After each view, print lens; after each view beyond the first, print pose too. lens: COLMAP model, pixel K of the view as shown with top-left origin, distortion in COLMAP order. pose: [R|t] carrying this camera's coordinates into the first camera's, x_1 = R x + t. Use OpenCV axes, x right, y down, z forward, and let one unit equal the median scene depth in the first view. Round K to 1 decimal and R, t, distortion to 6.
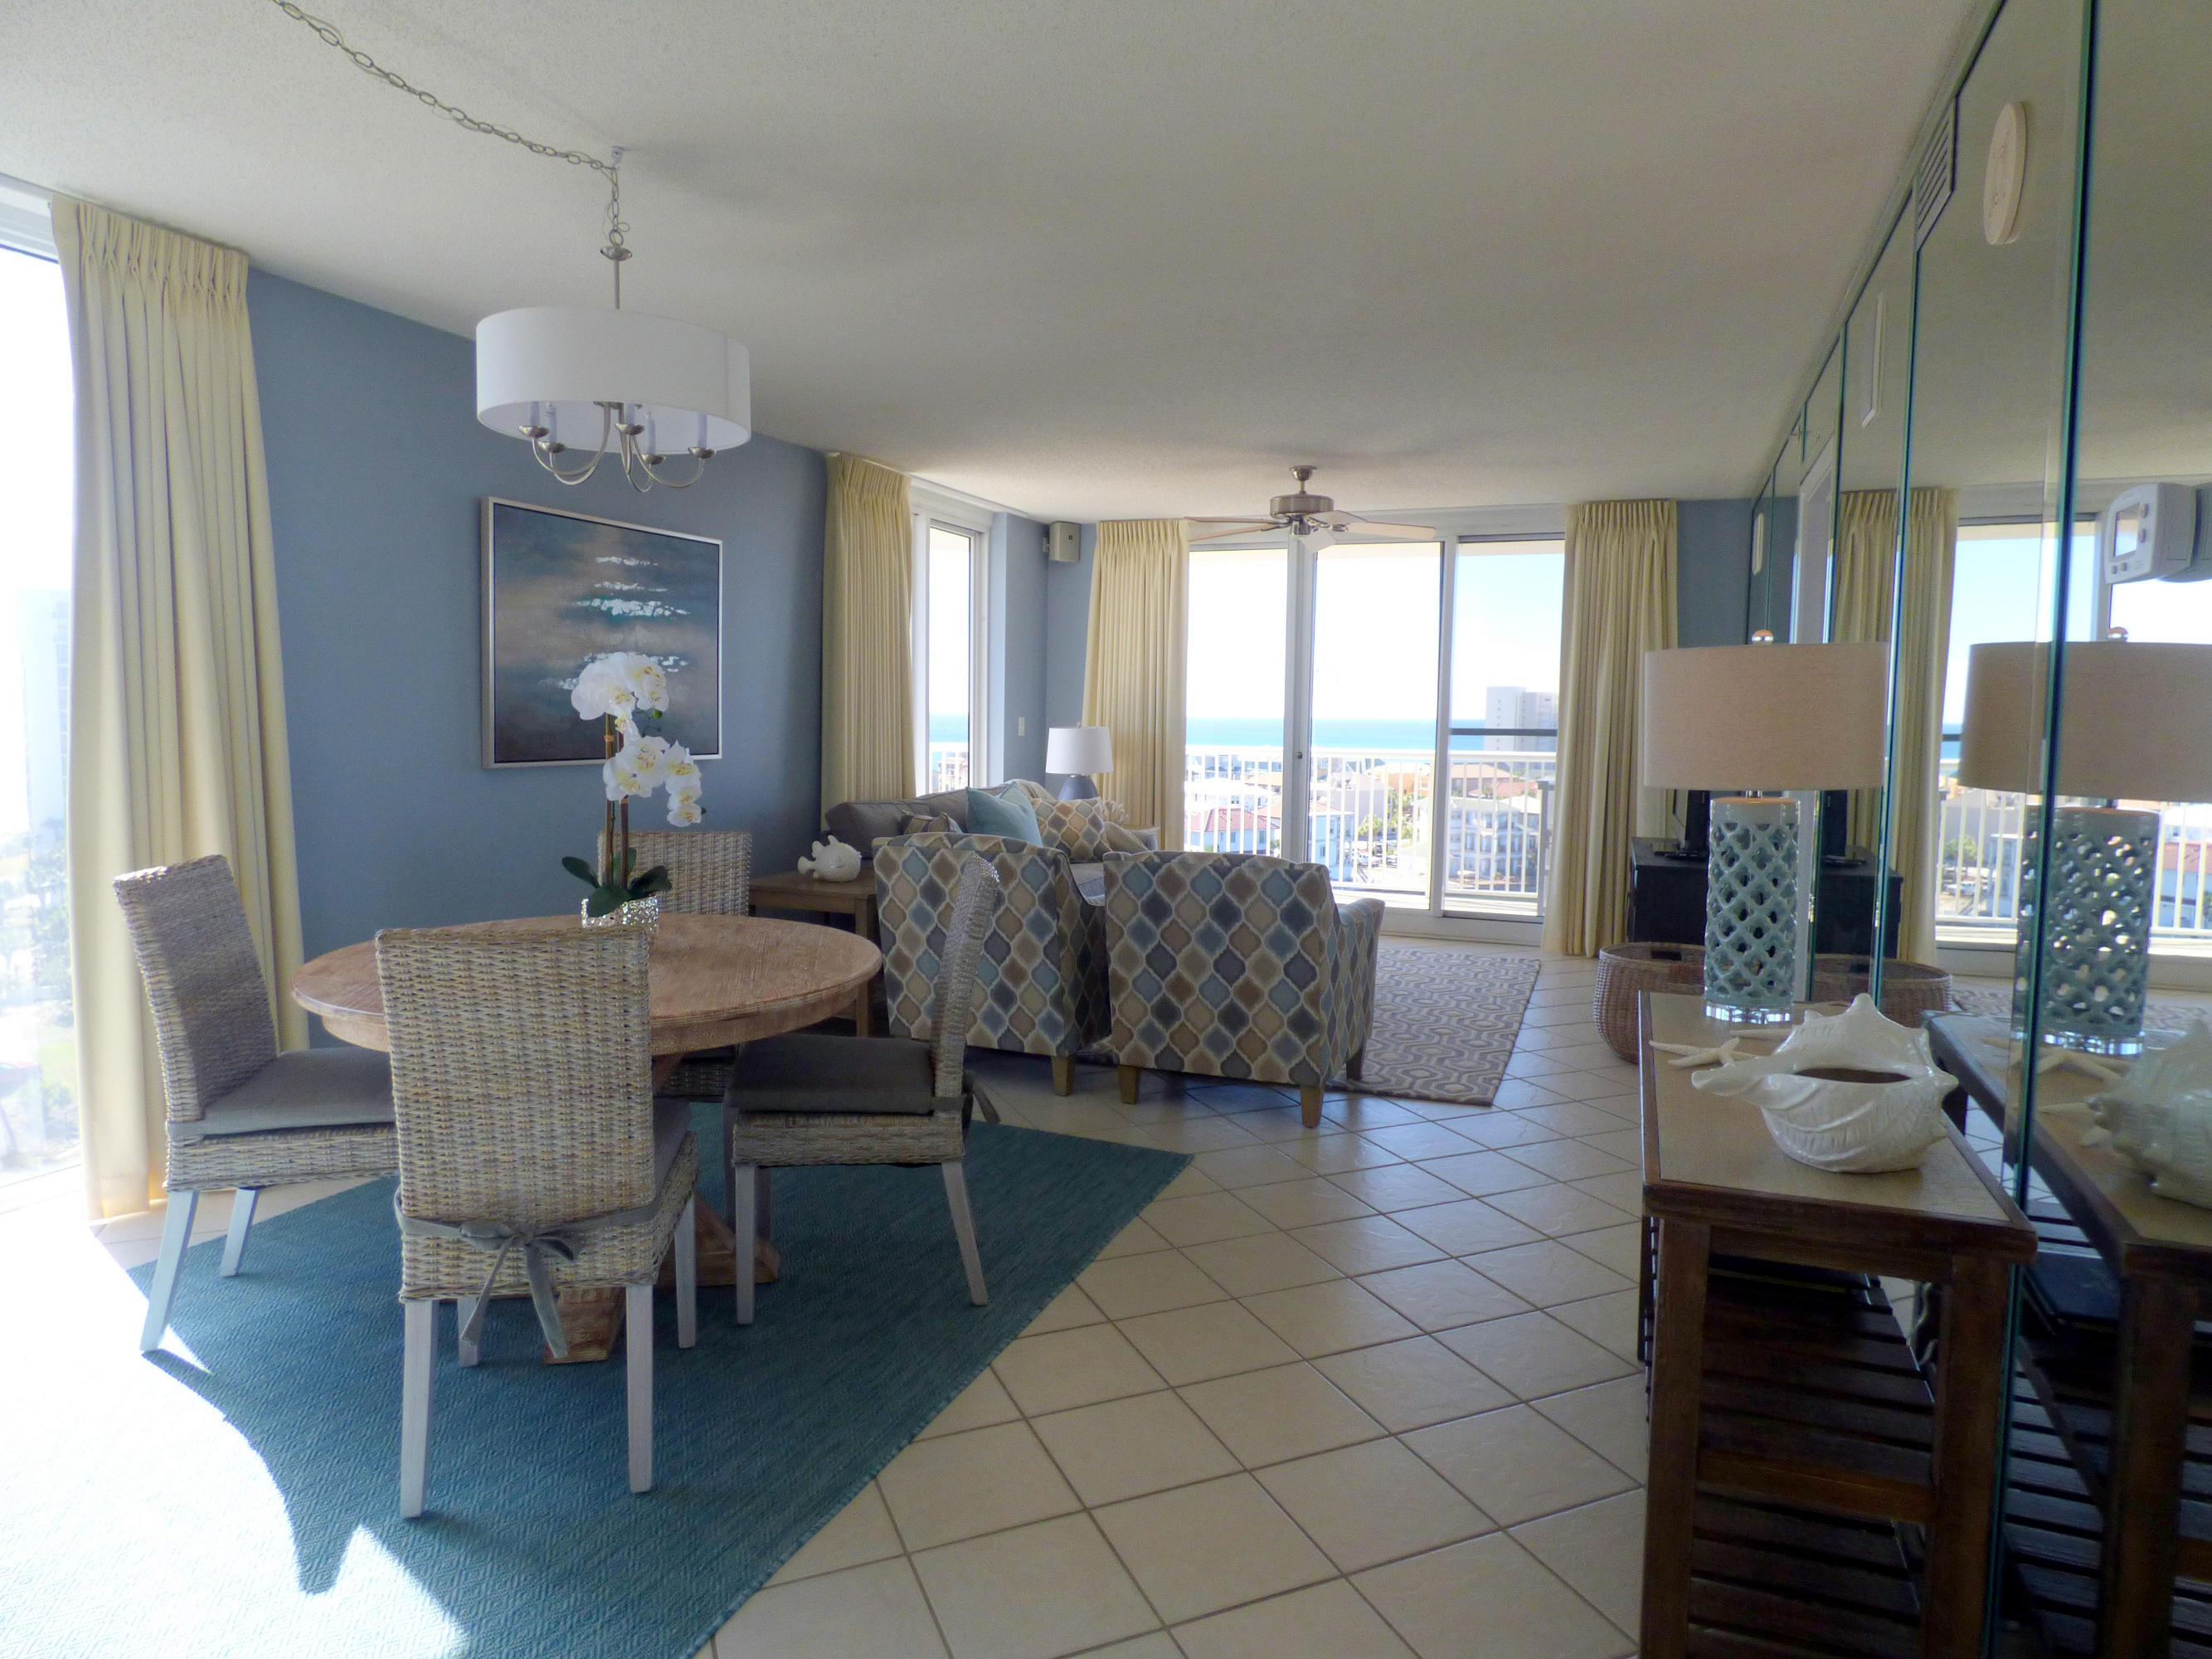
lens RADIAL K [[1322.0, 0, 1116.6], [0, 1322.0, 829.2], [0, 0, 1]] dist [-0.004257, 0.005043]
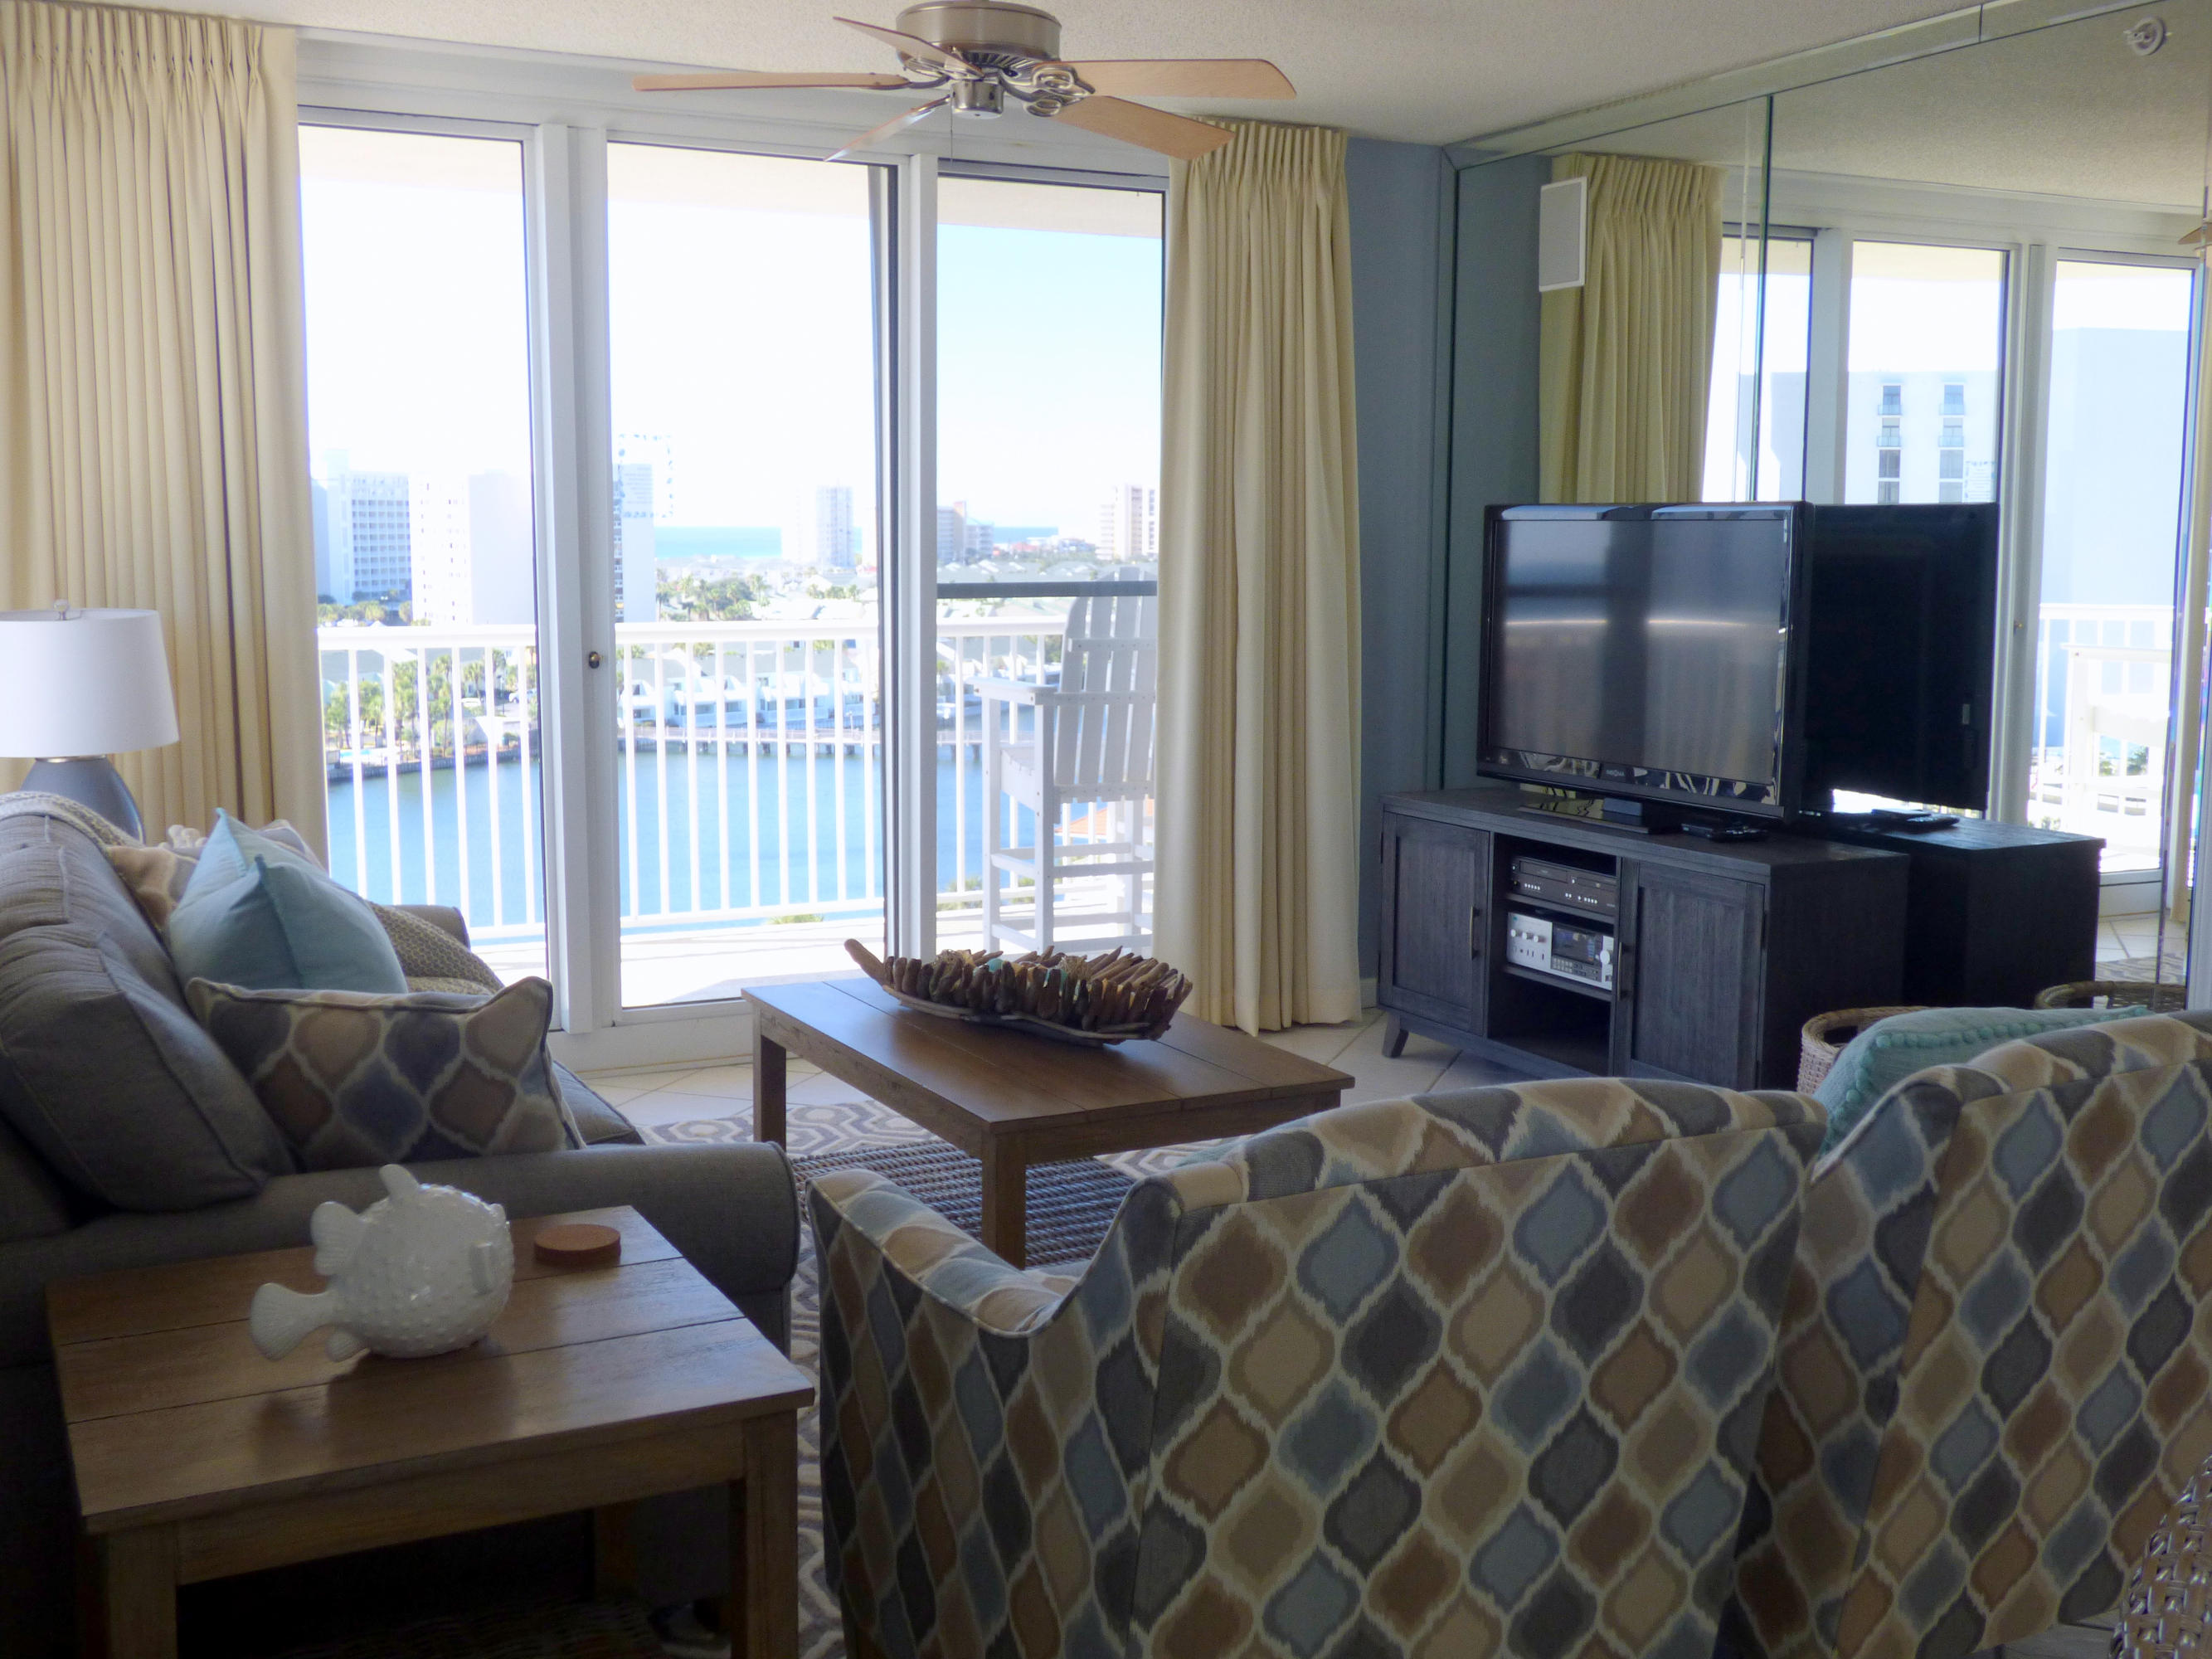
lens RADIAL K [[2244.2, 0, 1103.9], [0, 2244.2, 822.6], [0, 0, 1]] dist [0.007475, 0.000000]
pose [[0.677444, -0.110182, 0.727275, -0.308738], [0.074421, 0.993911, 0.081256, -0.058820], [-0.731800, -0.000922, 0.681519, 0.469663]]
